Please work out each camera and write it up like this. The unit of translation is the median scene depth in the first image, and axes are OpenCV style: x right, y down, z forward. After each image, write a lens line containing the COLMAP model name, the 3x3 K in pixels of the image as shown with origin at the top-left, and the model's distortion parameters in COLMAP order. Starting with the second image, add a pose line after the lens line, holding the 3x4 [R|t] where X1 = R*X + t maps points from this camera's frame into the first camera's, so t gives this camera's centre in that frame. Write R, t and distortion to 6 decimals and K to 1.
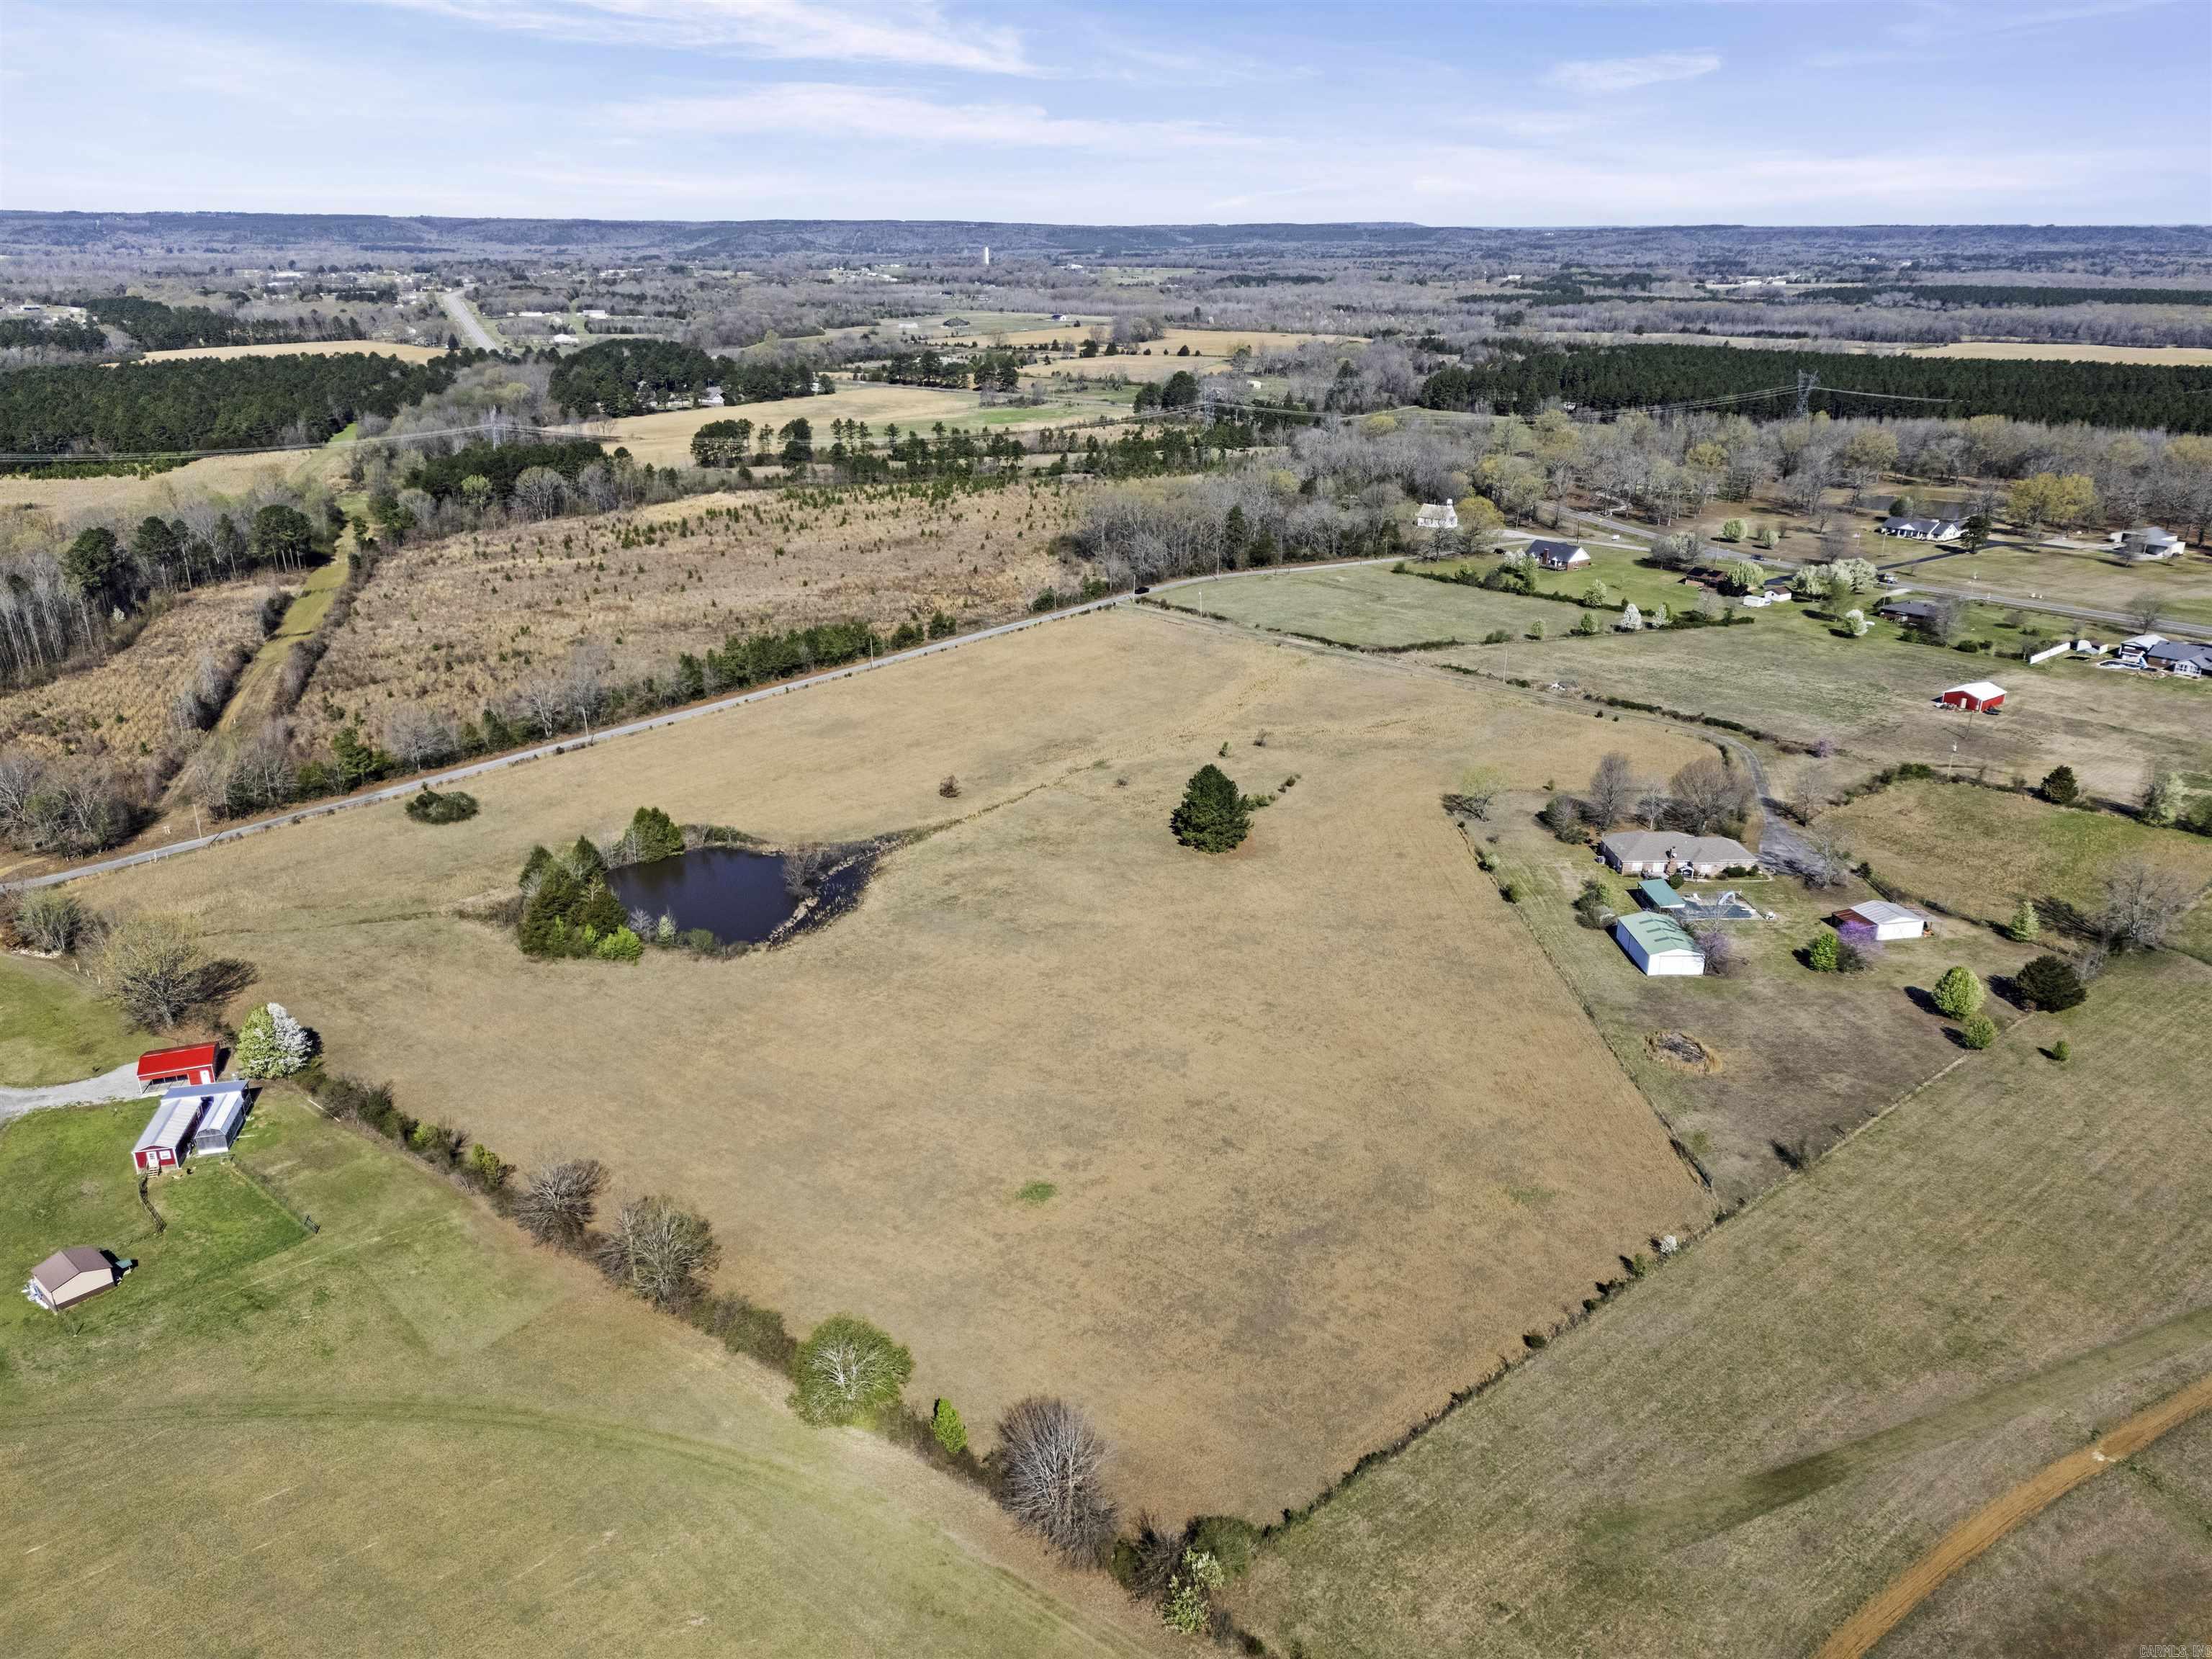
lens RADIAL K [[1636.1, 0, 1106.0], [0, 1636.1, 829.5], [0, 0, 1]] dist [0.103151, -0.089856]
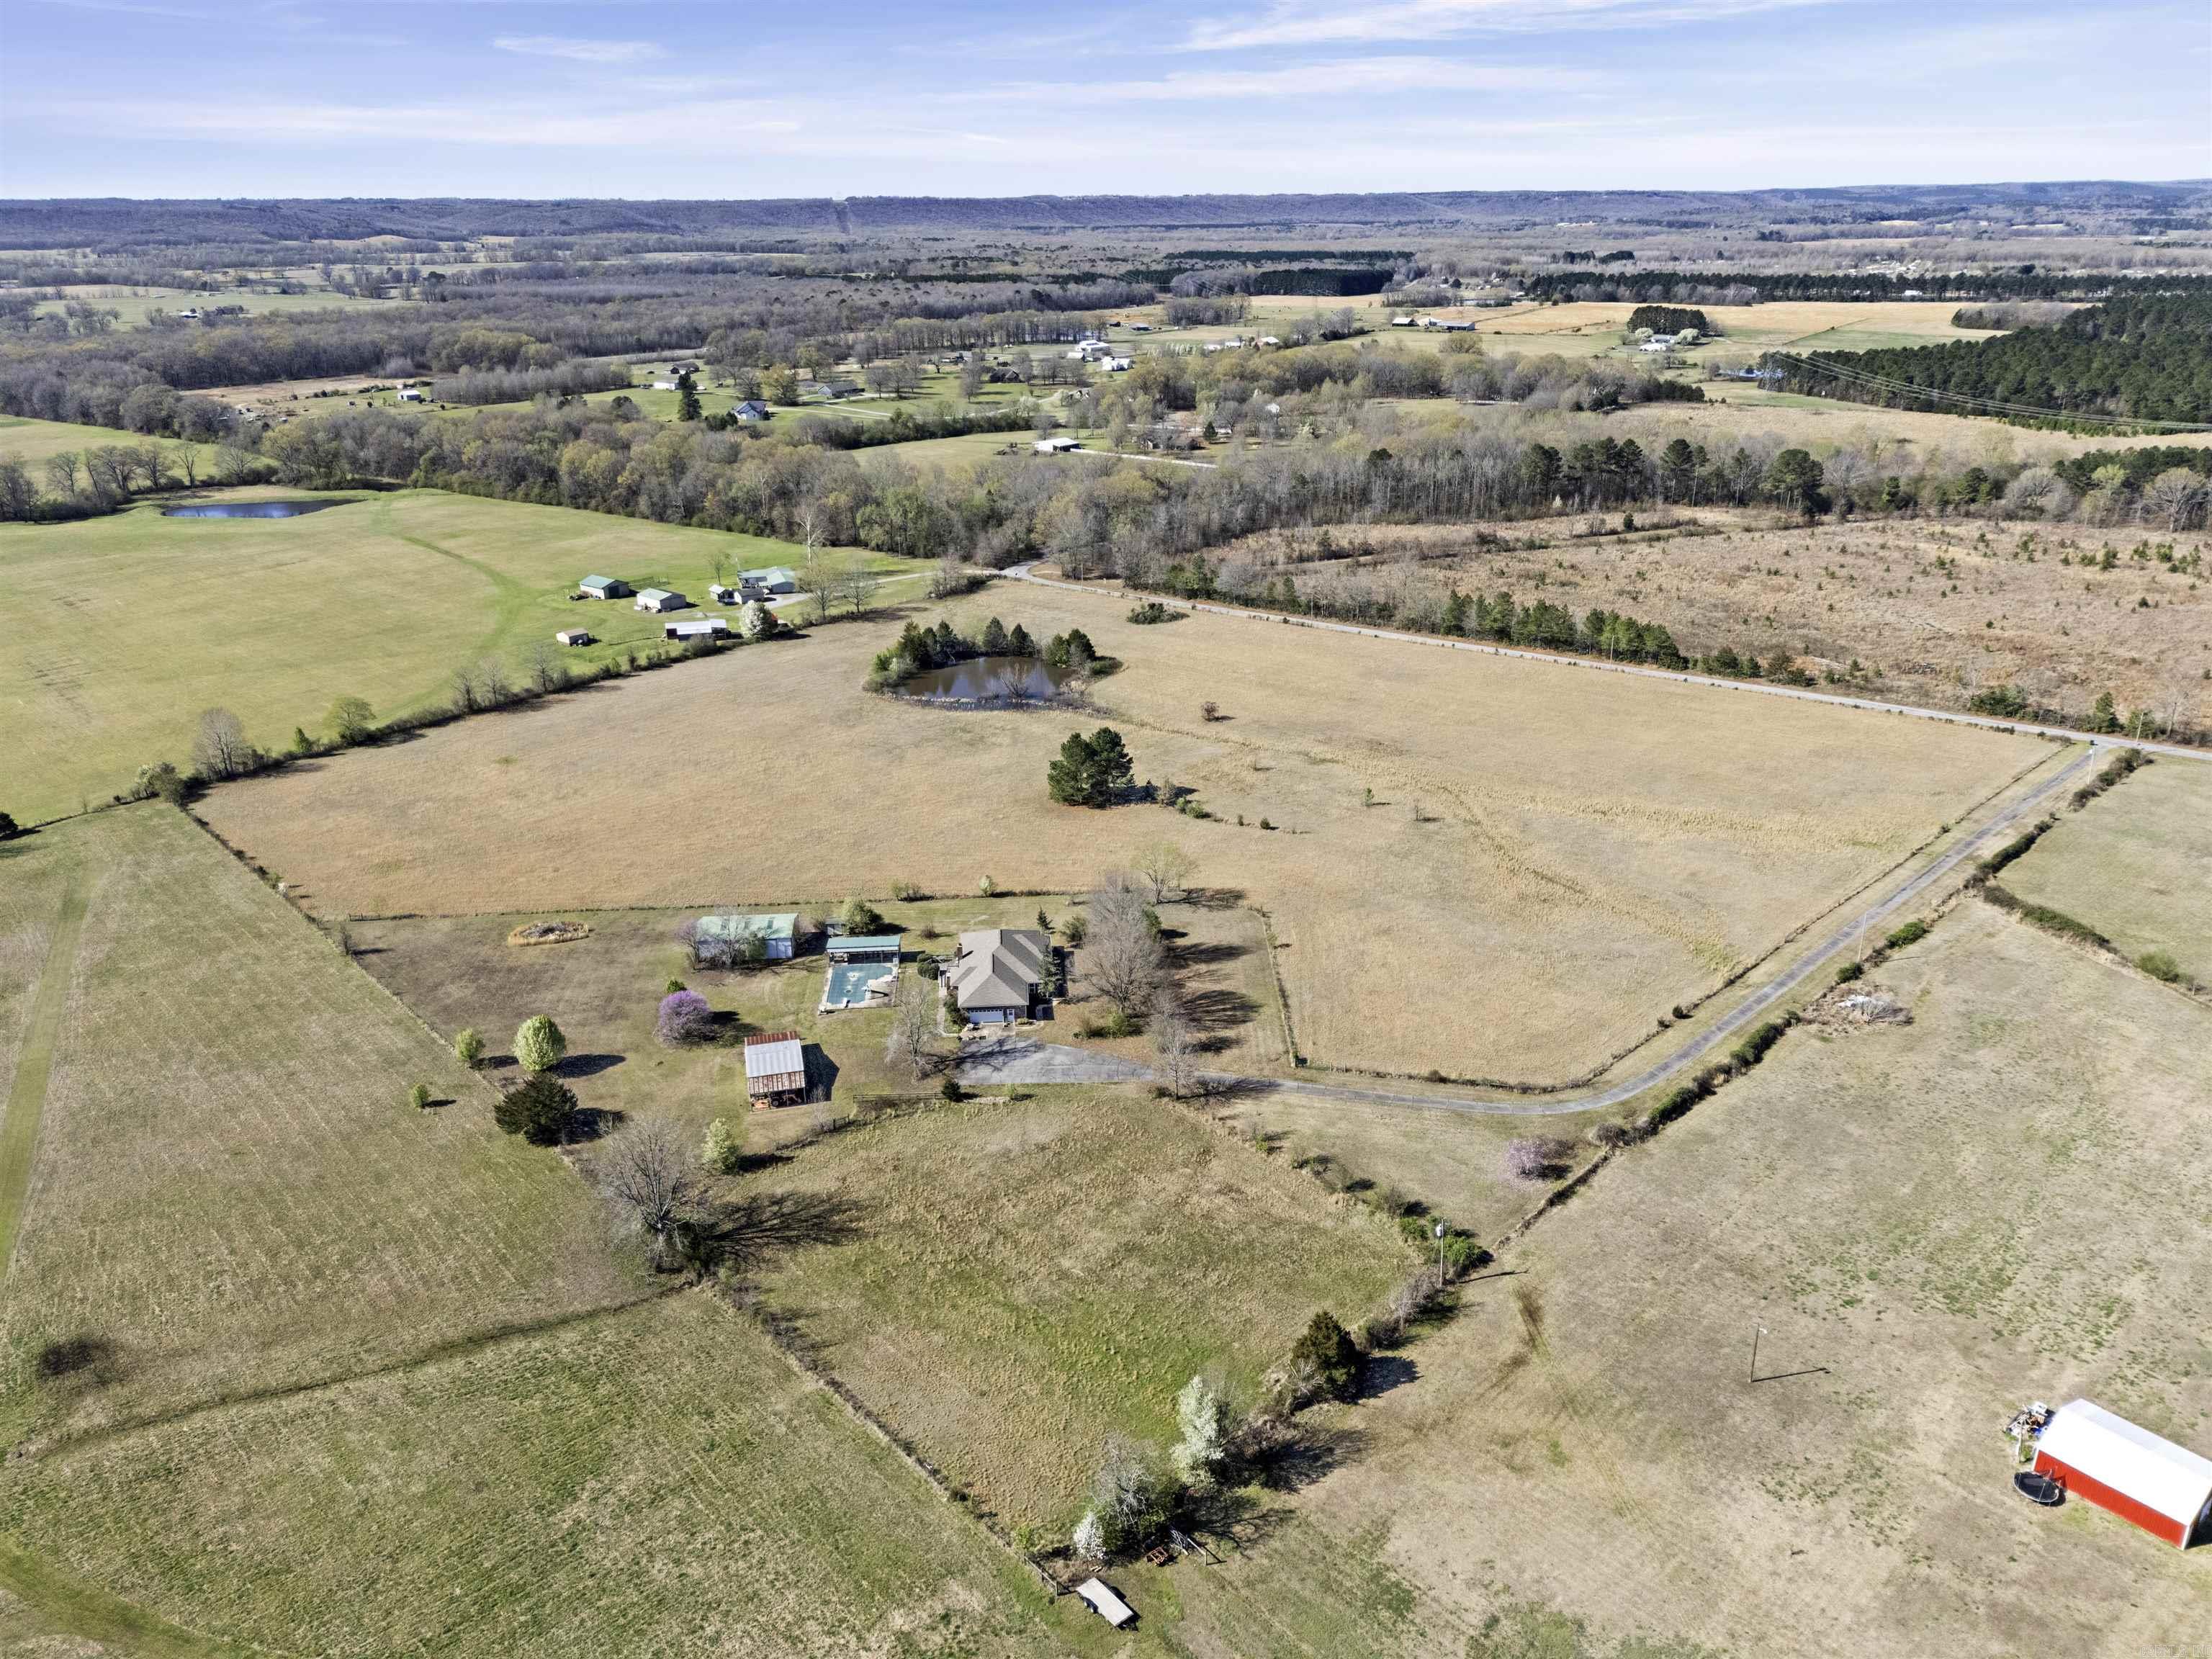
lens RADIAL K [[1636.1, 0, 1106.0], [0, 1636.1, 829.5], [0, 0, 1]] dist [0.103151, -0.089856]
pose [[0.019856, 0.354389, -0.934887, 0.846513], [-0.336355, 0.882936, 0.327551, -0.258920], [0.941526, 0.307950, 0.136732, 0.730031]]
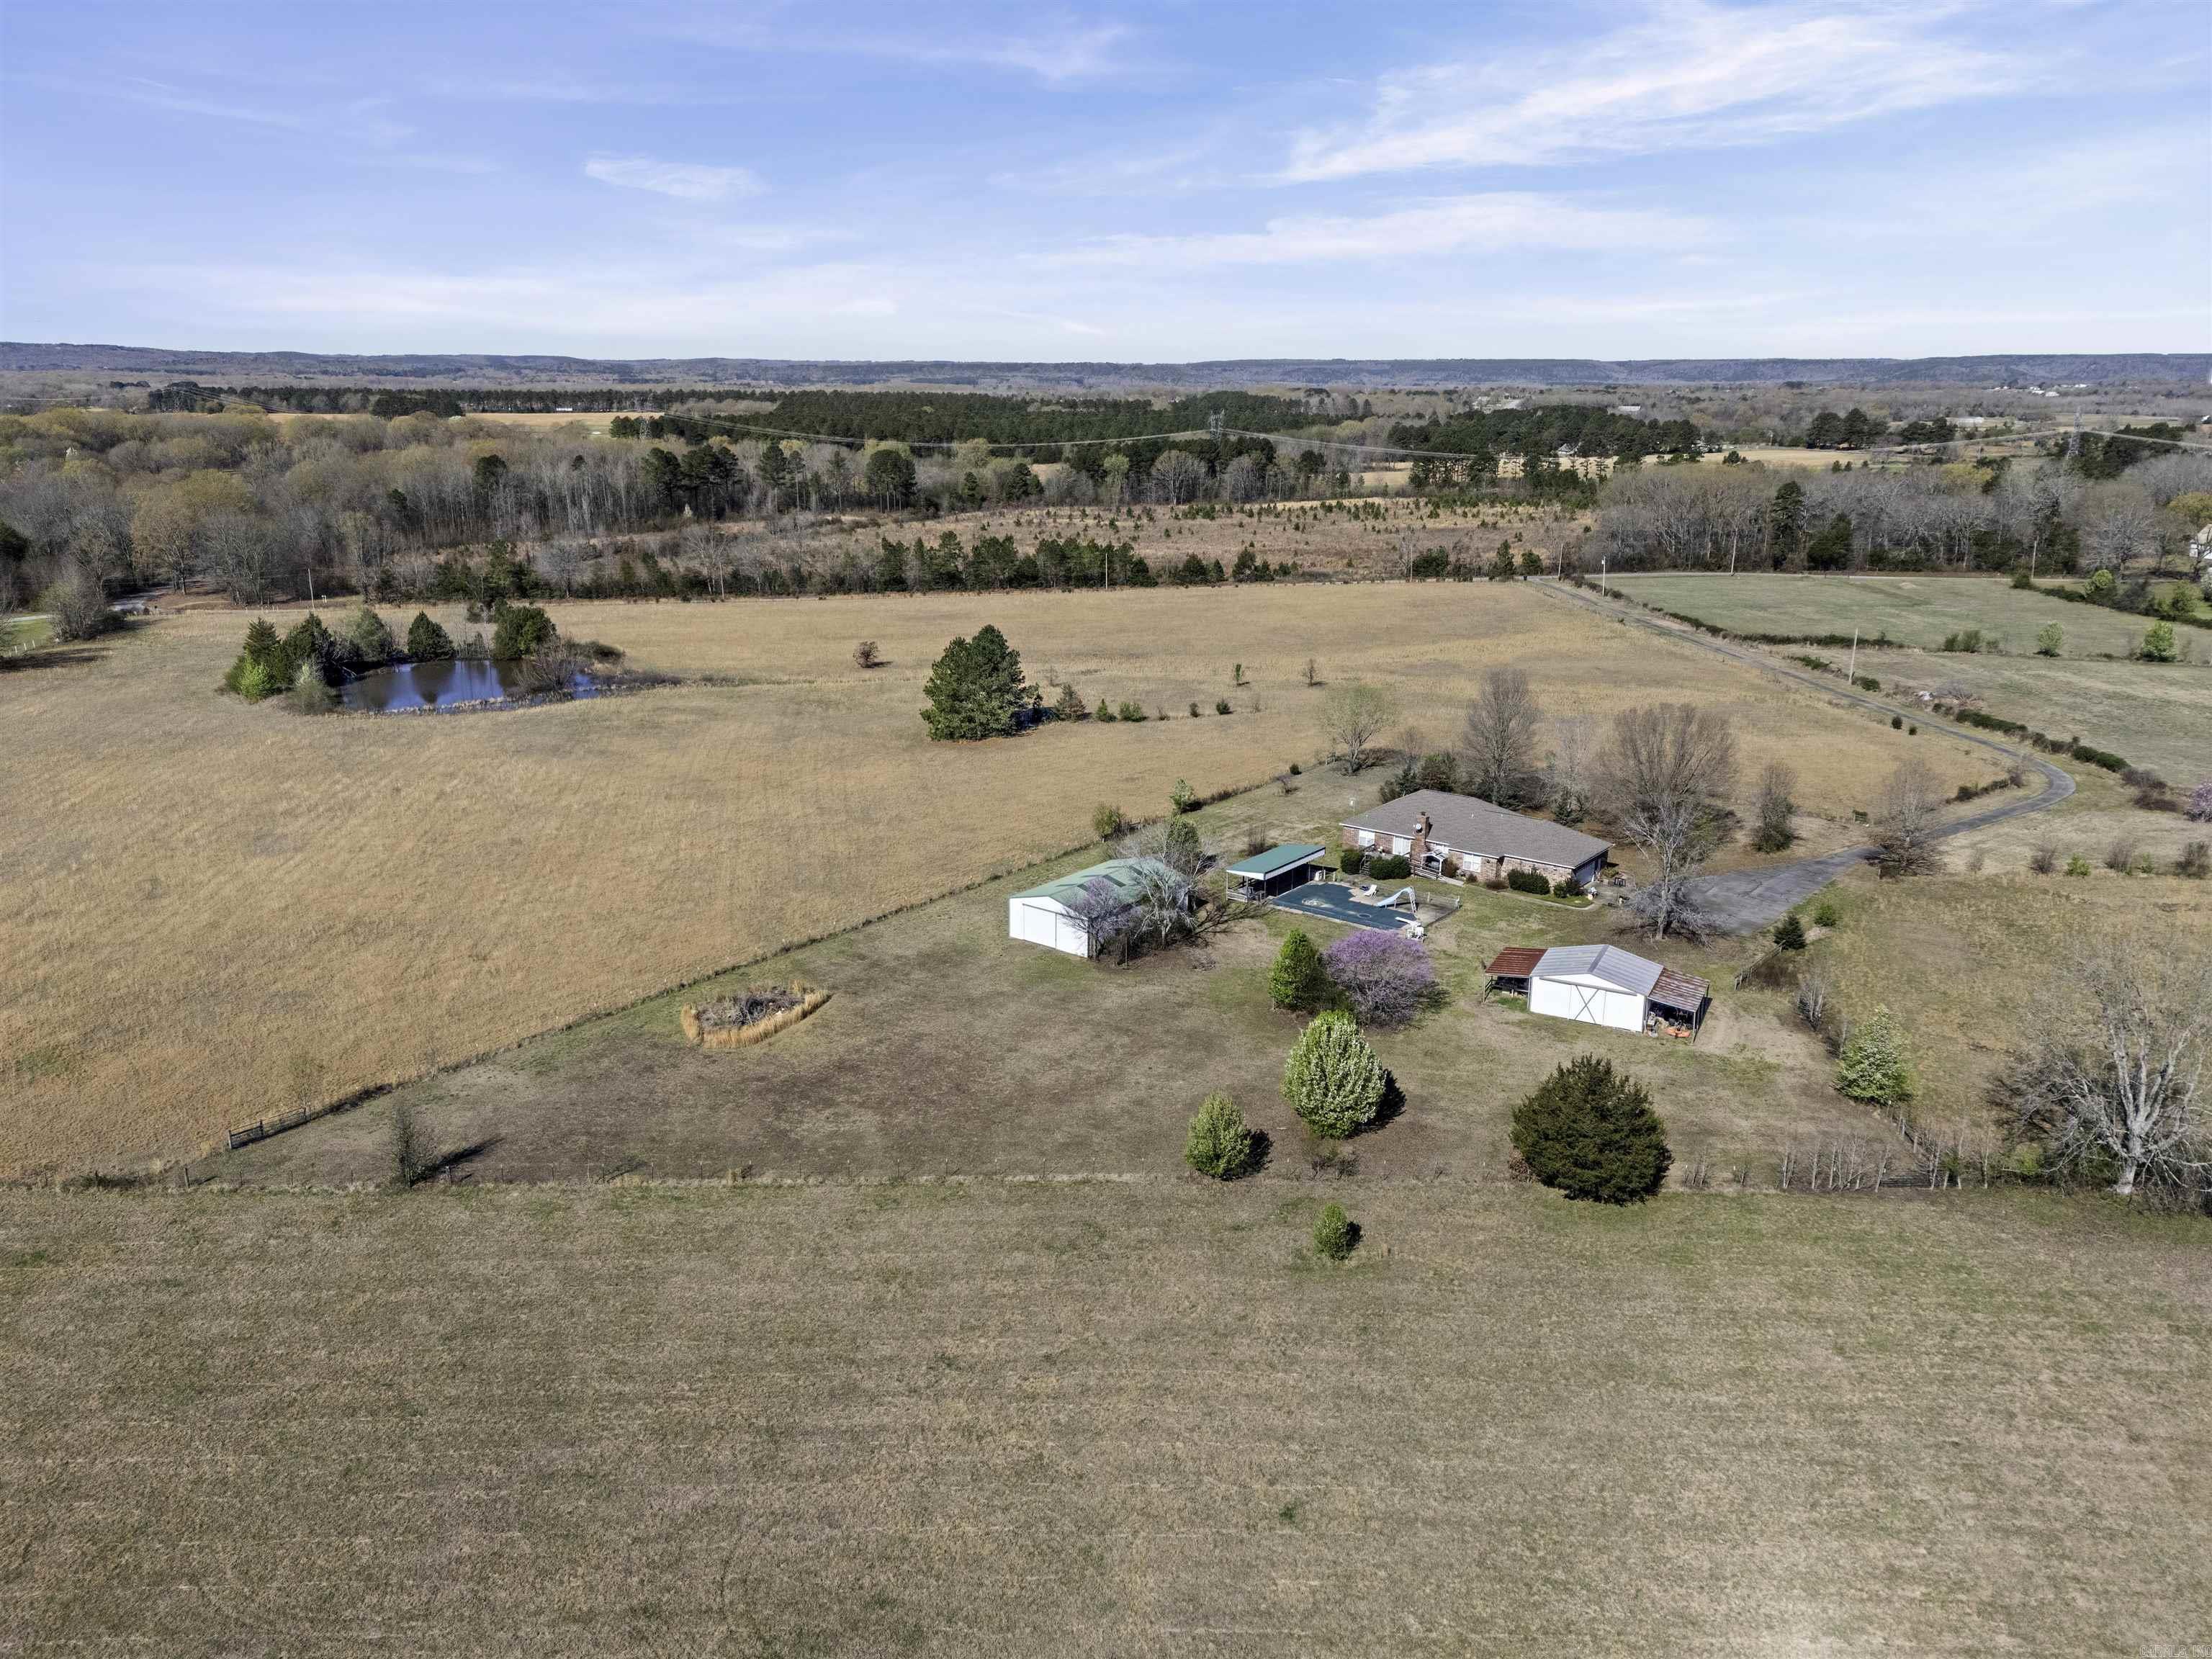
lens RADIAL K [[1619.7, 0, 1106.0], [0, 1619.7, 829.5], [0, 0, 1]] dist [0.094690, -0.096975]
pose [[0.766669, 0.174314, -0.617927, 0.461105], [-0.226315, 0.974036, -0.006022, 0.033141], [0.600833, 0.144463, 0.786213, 0.400651]]
